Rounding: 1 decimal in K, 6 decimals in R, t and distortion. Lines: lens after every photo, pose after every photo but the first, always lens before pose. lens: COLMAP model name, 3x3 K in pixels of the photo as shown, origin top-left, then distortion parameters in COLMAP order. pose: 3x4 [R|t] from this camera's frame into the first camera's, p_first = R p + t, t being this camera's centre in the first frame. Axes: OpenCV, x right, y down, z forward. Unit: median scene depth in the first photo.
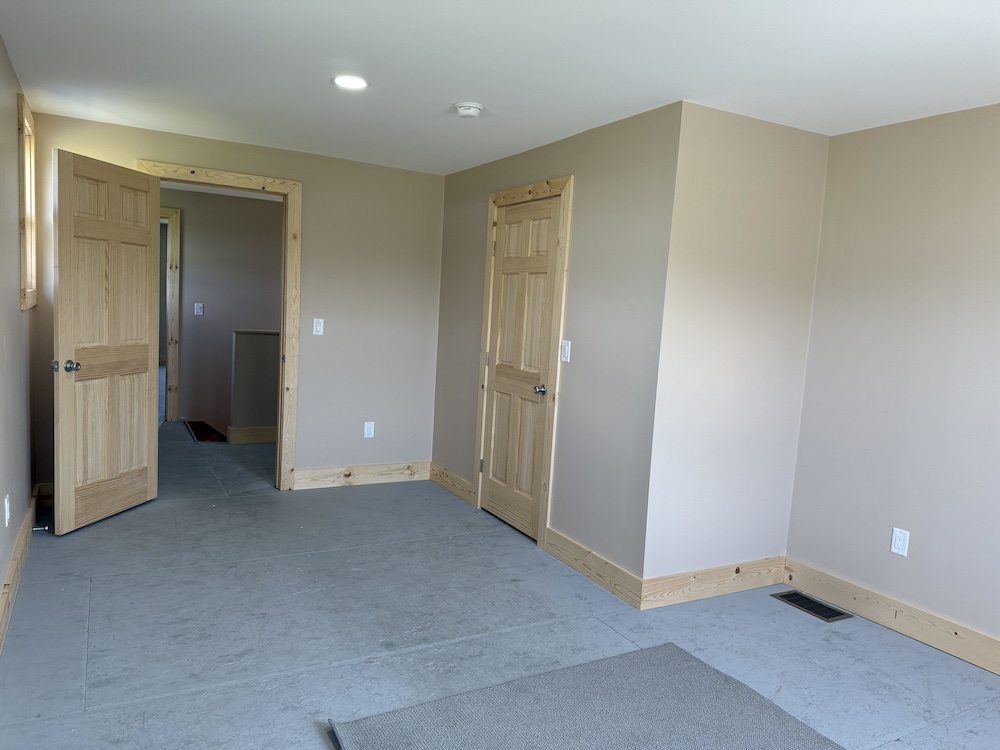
lens RADIAL K [[715.8, 0, 502.5], [0, 715.8, 377.3], [0, 0, 1]] dist [0.021127, -0.020970]
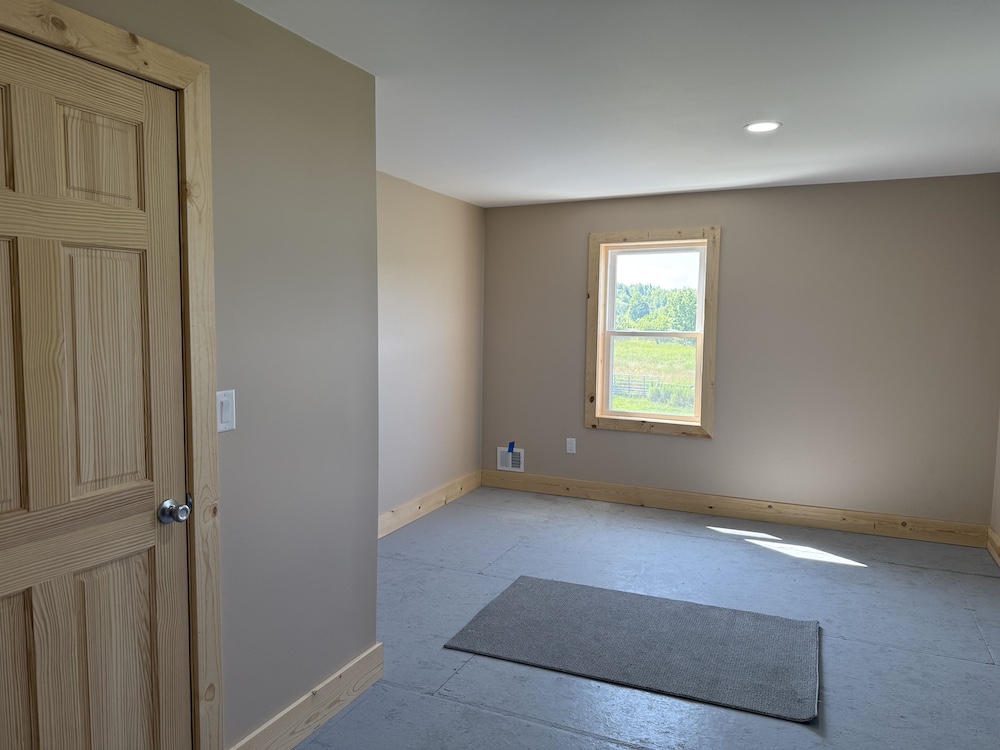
lens RADIAL K [[715.8, 0, 502.5], [0, 715.8, 375.0], [0, 0, 1]] dist [0.021127, -0.020970]
pose [[-0.601318, -0.125853, 0.789036, -0.398688], [0.040687, 0.981413, 0.187545, -0.136583], [-0.797973, 0.144878, -0.585021, 1.029835]]
